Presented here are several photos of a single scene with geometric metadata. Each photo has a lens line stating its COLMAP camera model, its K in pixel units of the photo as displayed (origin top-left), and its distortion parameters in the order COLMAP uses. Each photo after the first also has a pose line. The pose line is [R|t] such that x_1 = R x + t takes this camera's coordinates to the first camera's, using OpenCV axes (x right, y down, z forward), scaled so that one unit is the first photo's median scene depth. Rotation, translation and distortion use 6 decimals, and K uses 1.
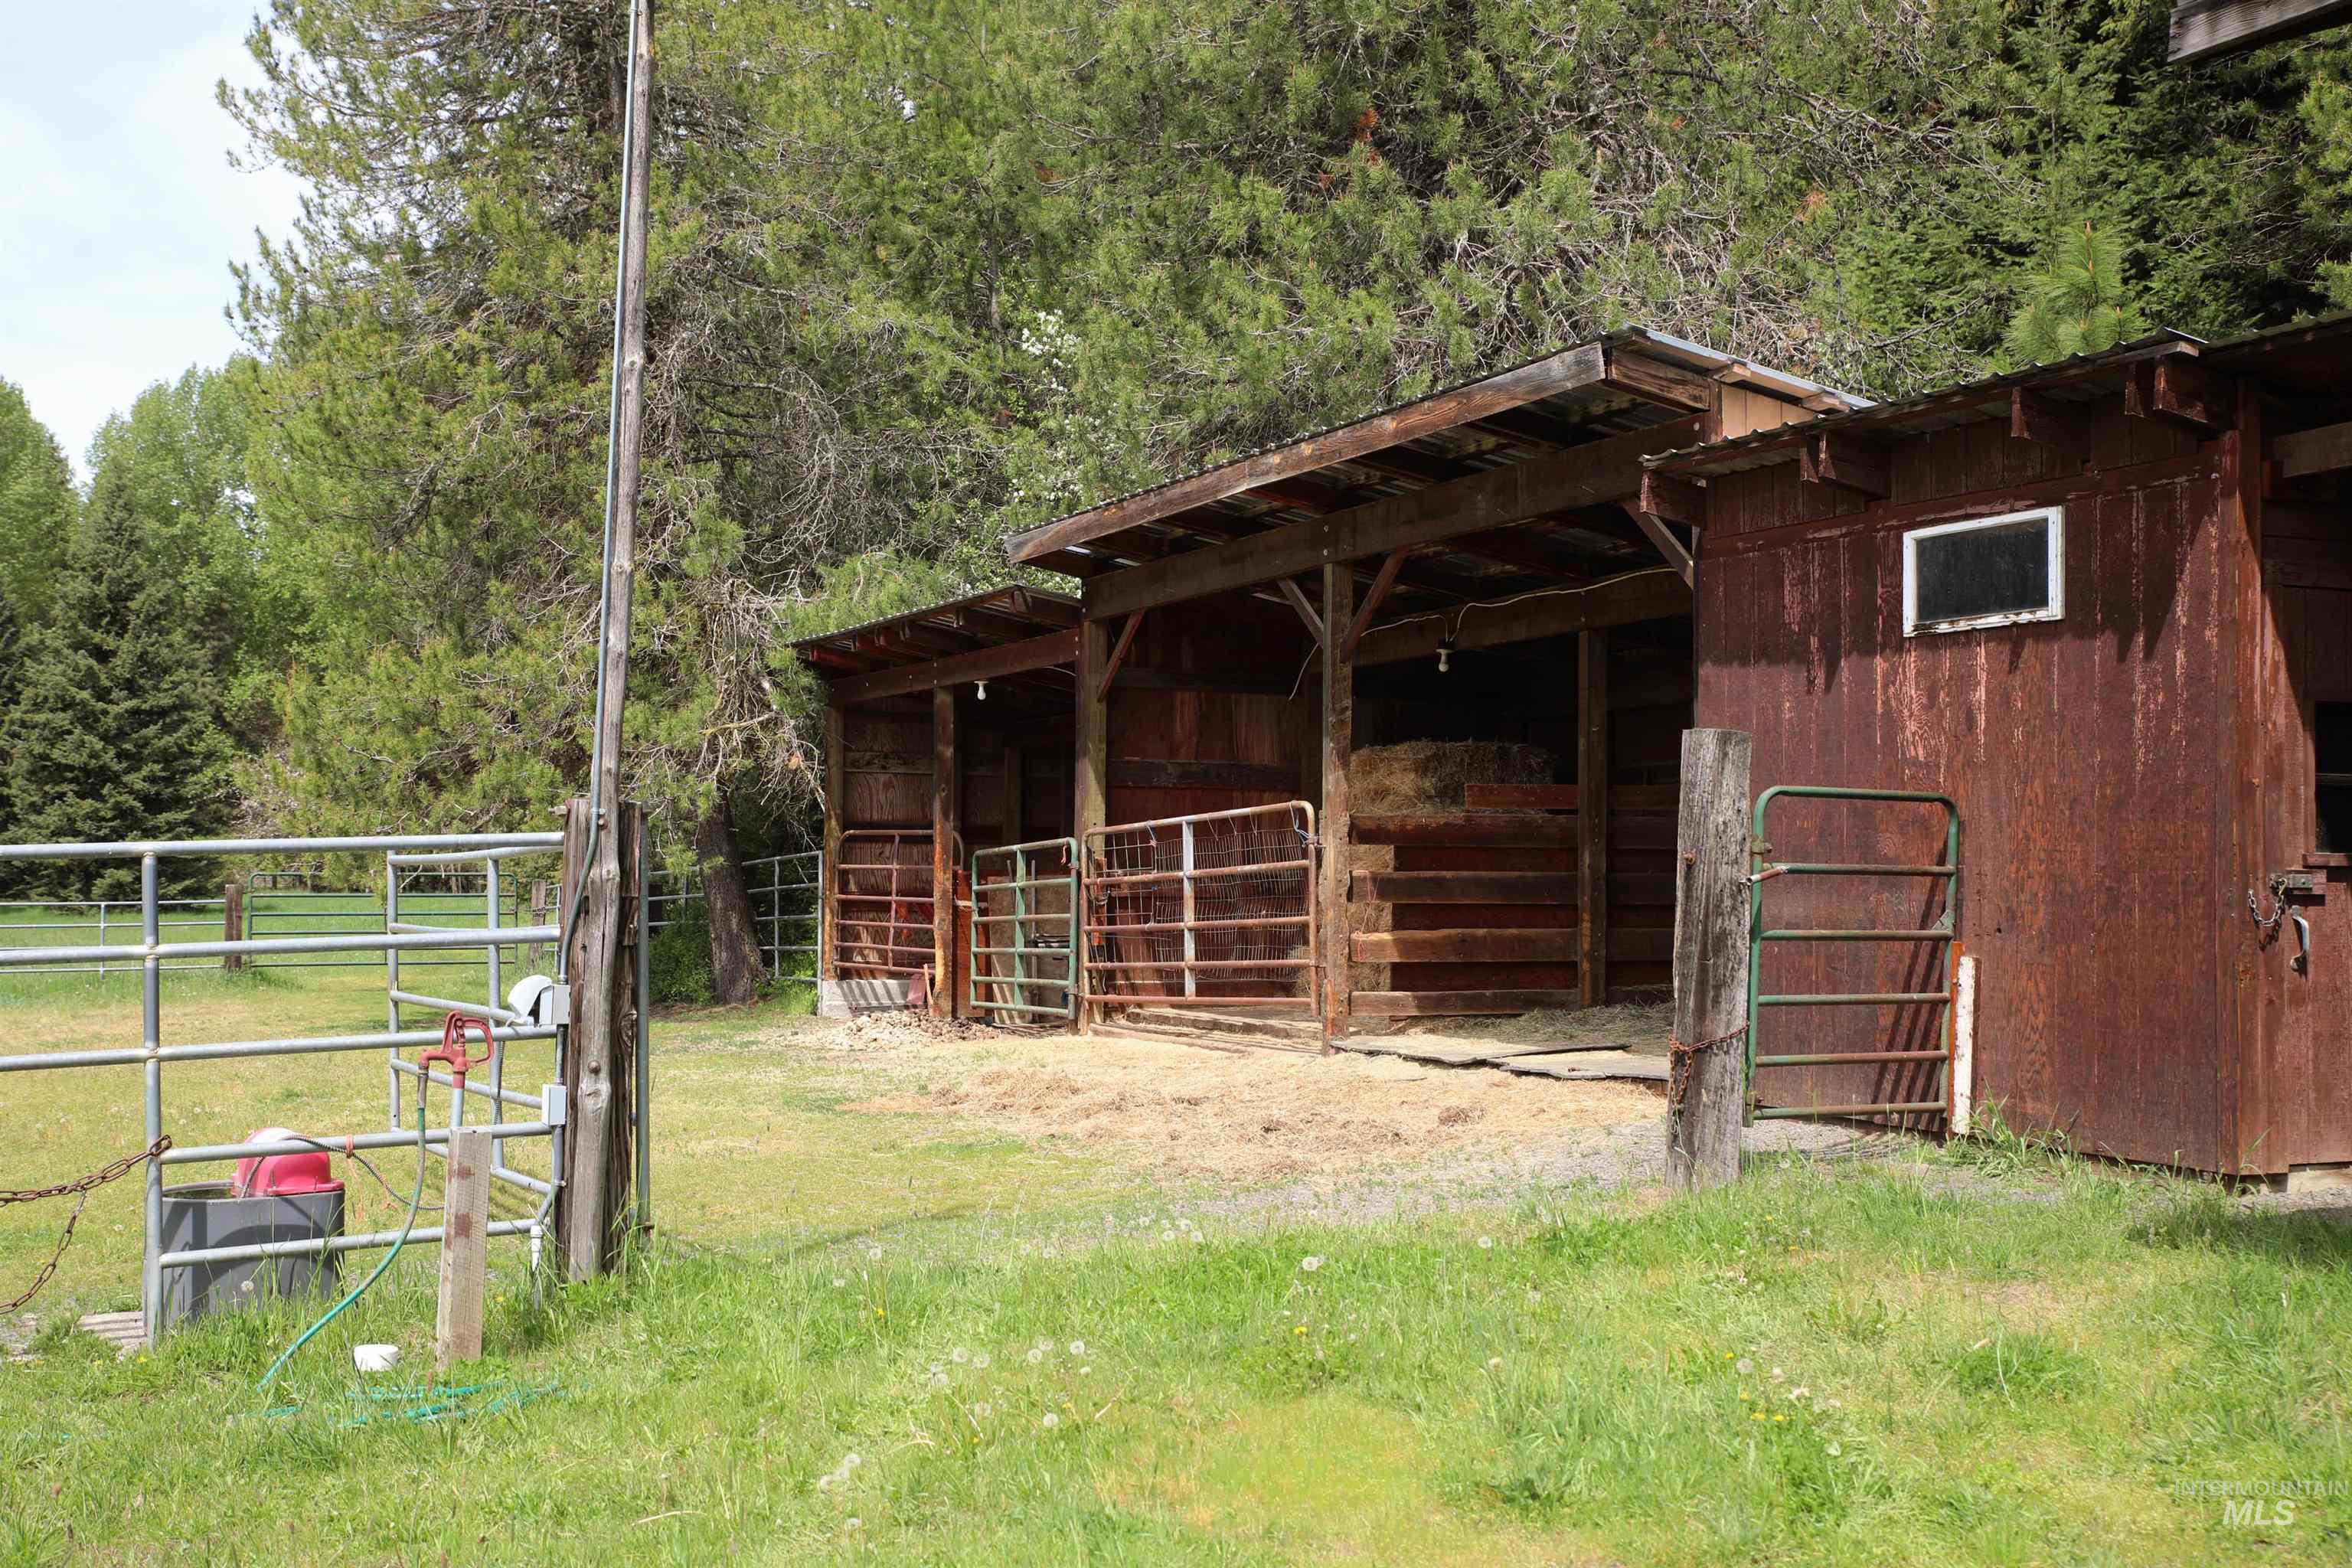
lens RADIAL K [[2717.5, 0, 1177.2], [0, 2717.5, 763.7], [0, 0, 1]] dist [-0.005745, 0.254013]
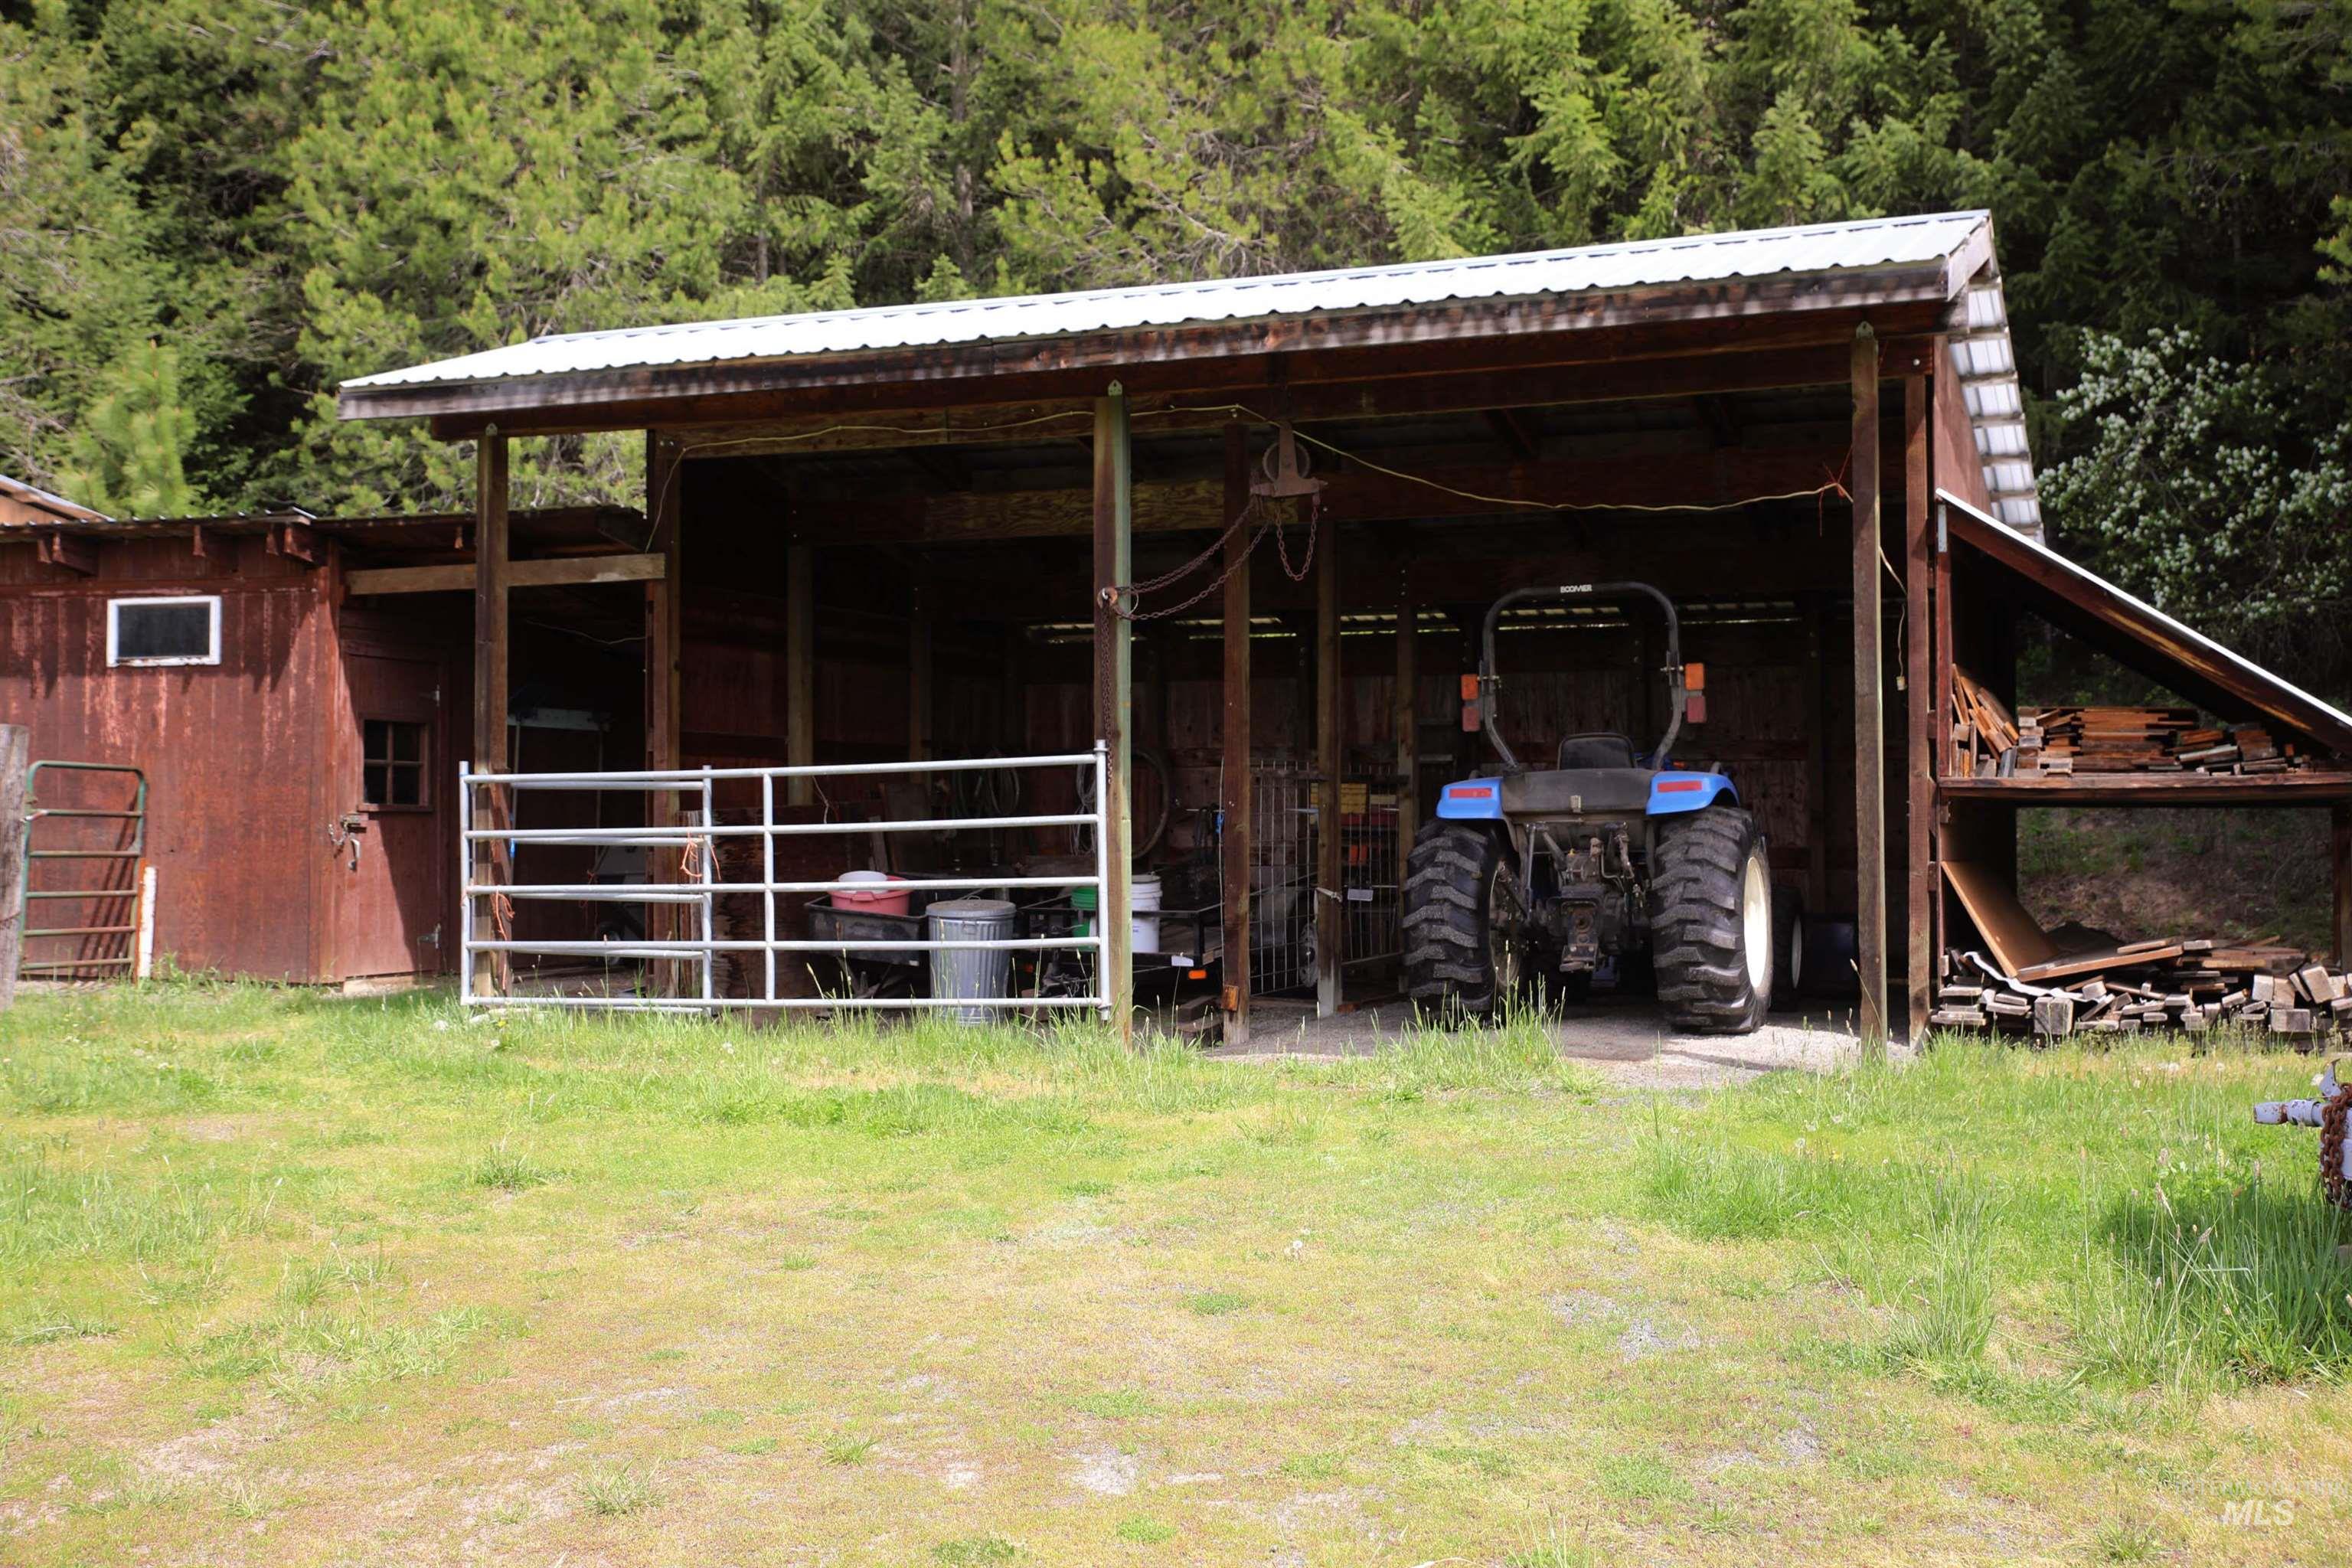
lens RADIAL K [[2558.0, 0, 1176.0], [0, 2558.0, 784.0], [0, 0, 1]] dist [0.013708, 0.028248]
pose [[0.729992, 0.010257, 0.683379, -0.306485], [-0.026206, 0.999572, 0.012991, -0.014510], [-0.682954, -0.027392, 0.729948, -0.527866]]
